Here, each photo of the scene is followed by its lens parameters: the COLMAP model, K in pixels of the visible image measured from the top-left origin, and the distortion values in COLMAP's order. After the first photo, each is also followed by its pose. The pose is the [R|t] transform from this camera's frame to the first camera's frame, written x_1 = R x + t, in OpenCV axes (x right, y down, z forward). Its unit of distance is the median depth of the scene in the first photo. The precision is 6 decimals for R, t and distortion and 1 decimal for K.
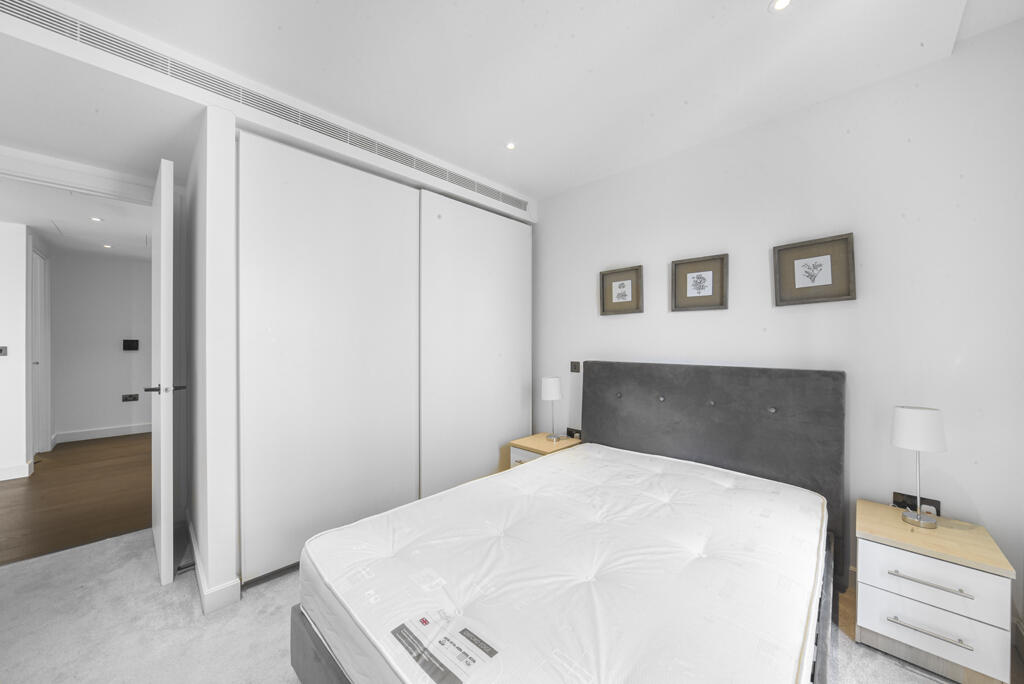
lens RADIAL K [[359.8, 0, 506.7], [0, 359.8, 342.5], [0, 0, 1]] dist [-0.004680, 0.000239]
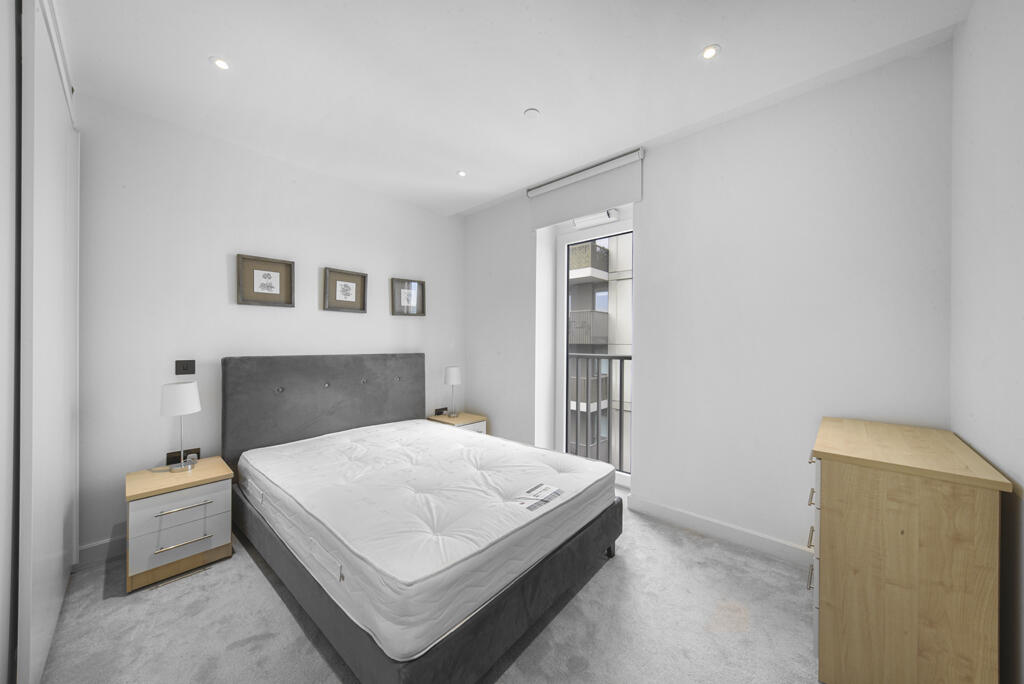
lens RADIAL K [[359.8, 0, 514.4], [0, 359.8, 343.7], [0, 0, 1]] dist [-0.004680, 0.000239]
pose [[-0.035964, -0.002344, 0.999350, -0.757573], [-0.002785, 0.999994, 0.002246, 0.018988], [-0.999349, -0.002702, -0.035970, 0.445275]]
